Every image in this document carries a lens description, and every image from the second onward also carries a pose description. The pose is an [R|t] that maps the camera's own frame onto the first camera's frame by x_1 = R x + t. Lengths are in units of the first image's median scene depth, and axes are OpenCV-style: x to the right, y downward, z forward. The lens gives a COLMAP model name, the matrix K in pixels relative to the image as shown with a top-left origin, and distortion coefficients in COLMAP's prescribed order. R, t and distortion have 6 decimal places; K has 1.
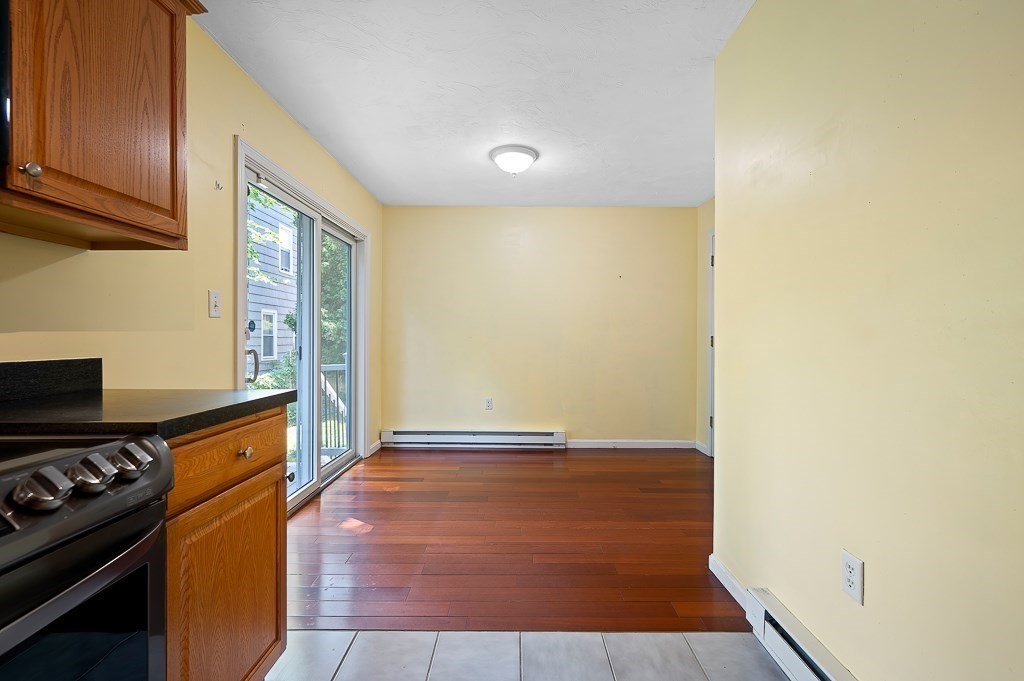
lens RADIAL K [[435.2, 0, 508.5], [0, 435.2, 338.8], [0, 0, 1]] dist [-0.000341, -0.000066]
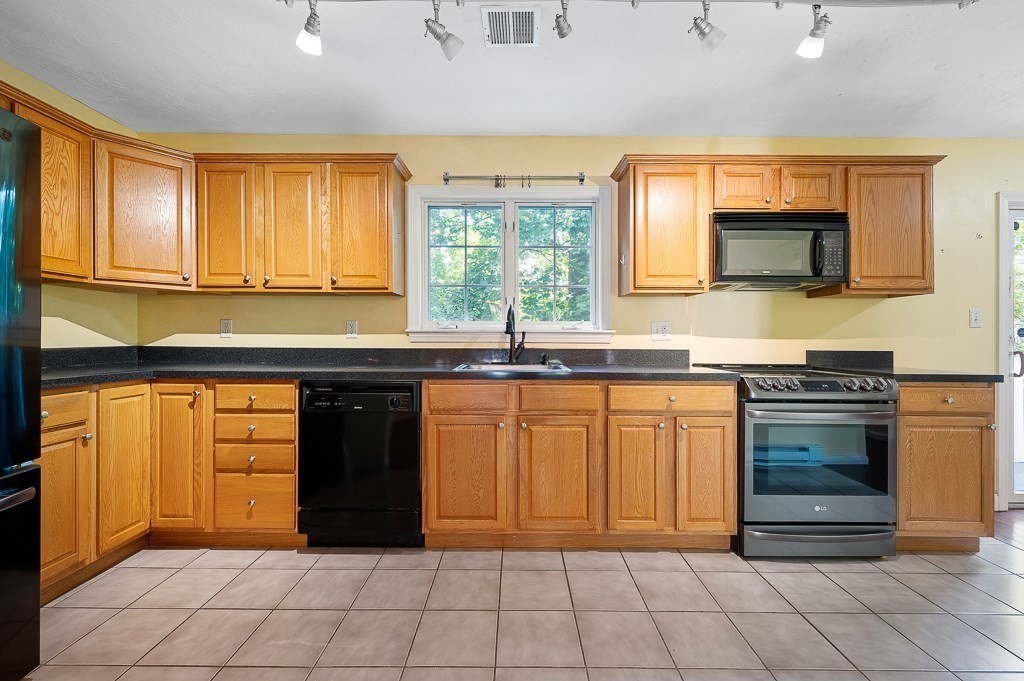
lens RADIAL K [[435.2, 0, 512.9], [0, 435.2, 336.0], [0, 0, 1]] dist [-0.000341, -0.000066]
pose [[0.016957, -0.003020, -0.999852, 1.317488], [-0.009337, 0.999951, -0.003179, -0.003289], [0.999813, 0.009390, 0.016928, -0.992759]]
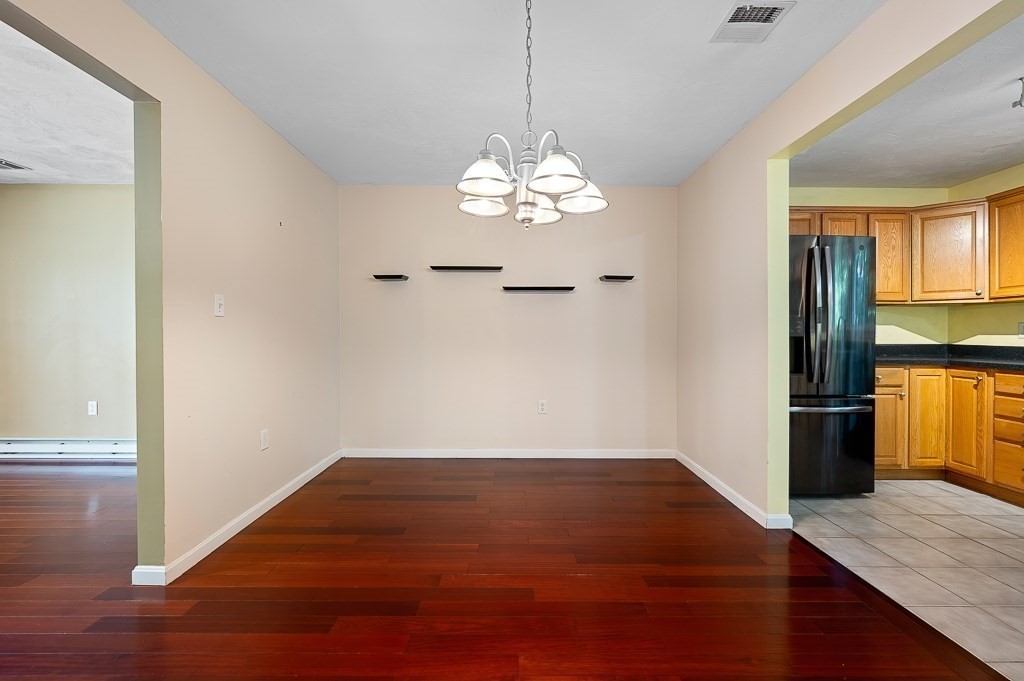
lens RADIAL K [[435.2, 0, 514.7], [0, 435.2, 336.7], [0, 0, 1]] dist [-0.000341, -0.000066]
pose [[-0.999678, -0.008674, -0.023838, 2.276960], [-0.008860, 0.999931, 0.007706, 0.008857], [0.023770, 0.007915, -0.999686, 0.242067]]
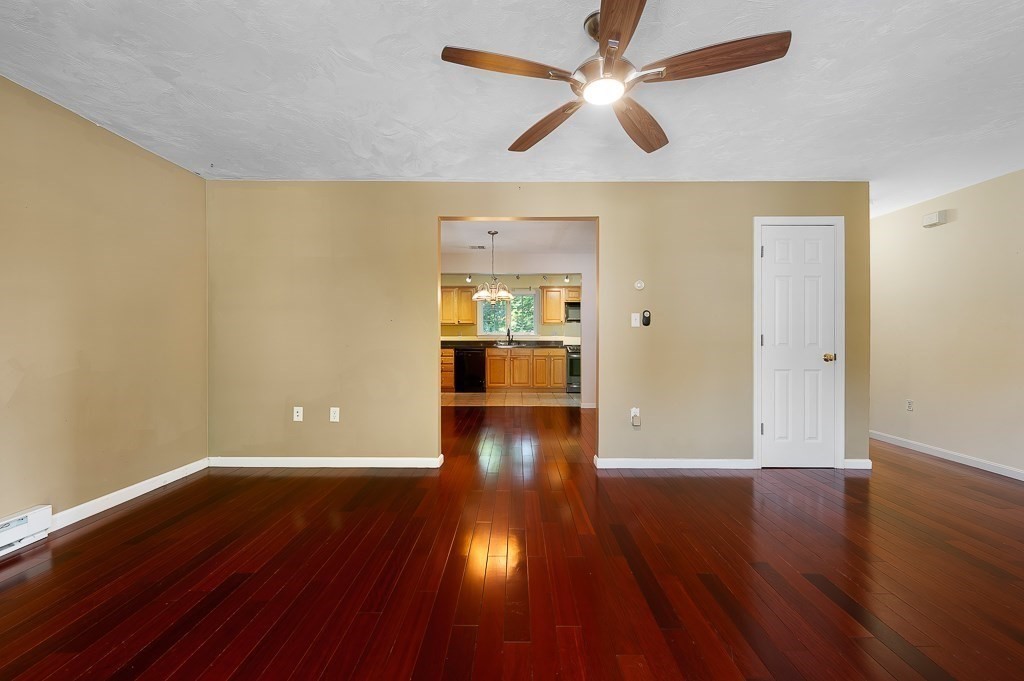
lens RADIAL K [[435.2, 0, 514.0], [0, 435.2, 337.4], [0, 0, 1]] dist [-0.000341, -0.000066]
pose [[0.018614, 0.003634, -0.999820, 7.039799], [-0.006942, 0.999970, 0.003506, -0.026711], [0.999803, 0.006875, 0.018638, -1.015088]]
